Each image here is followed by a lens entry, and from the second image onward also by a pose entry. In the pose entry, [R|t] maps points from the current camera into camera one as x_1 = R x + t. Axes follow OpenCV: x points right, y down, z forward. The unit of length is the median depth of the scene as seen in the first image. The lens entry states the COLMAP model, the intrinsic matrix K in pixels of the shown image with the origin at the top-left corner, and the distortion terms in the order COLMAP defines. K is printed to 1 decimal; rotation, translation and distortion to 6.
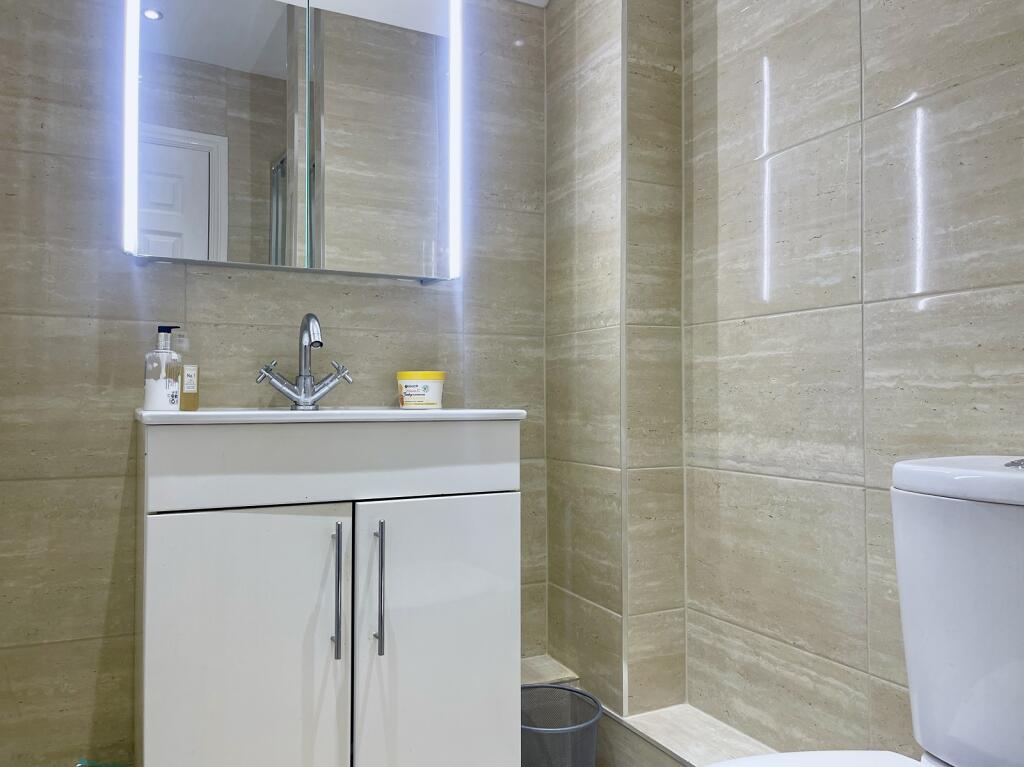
lens RADIAL K [[774.0, 0, 513.9], [0, 774.0, 379.2], [0, 0, 1]] dist [0.053229, -0.067843]
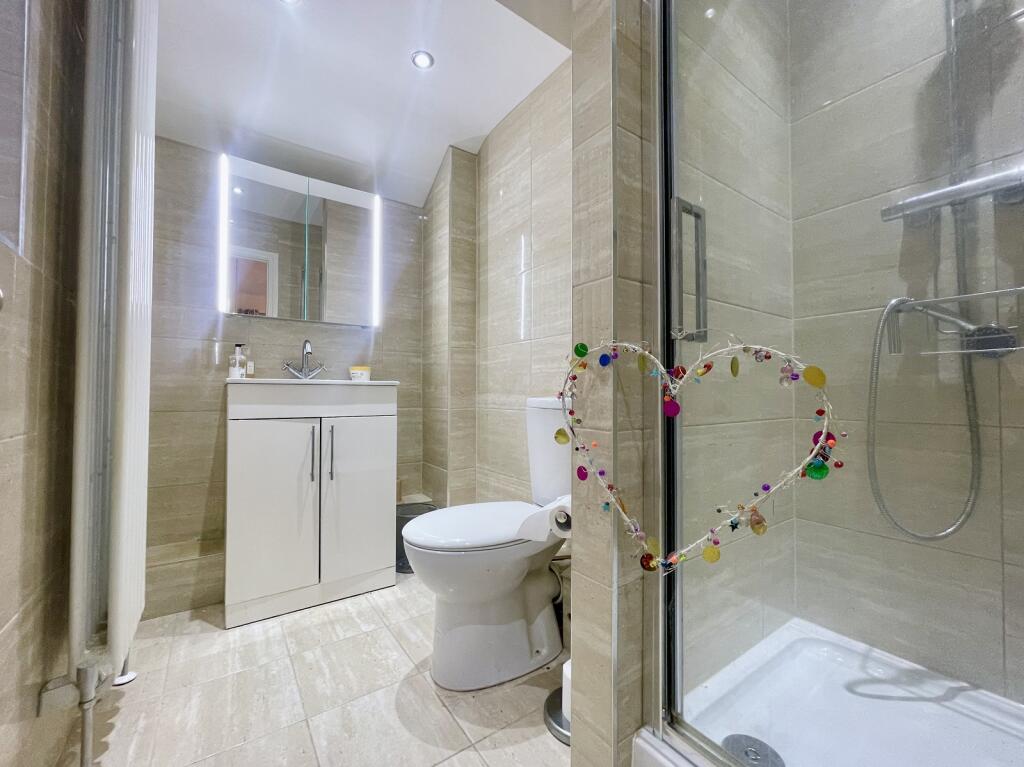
lens RADIAL K [[413.5, 0, 509.7], [0, 413.5, 384.5], [0, 0, 1]] dist [-0.003382, 0.000324]
pose [[0.990076, 0.005574, 0.140424, 0.146642], [-0.006337, 0.999967, 0.004990, 0.033439], [-0.140391, -0.005831, 0.990079, -0.266827]]
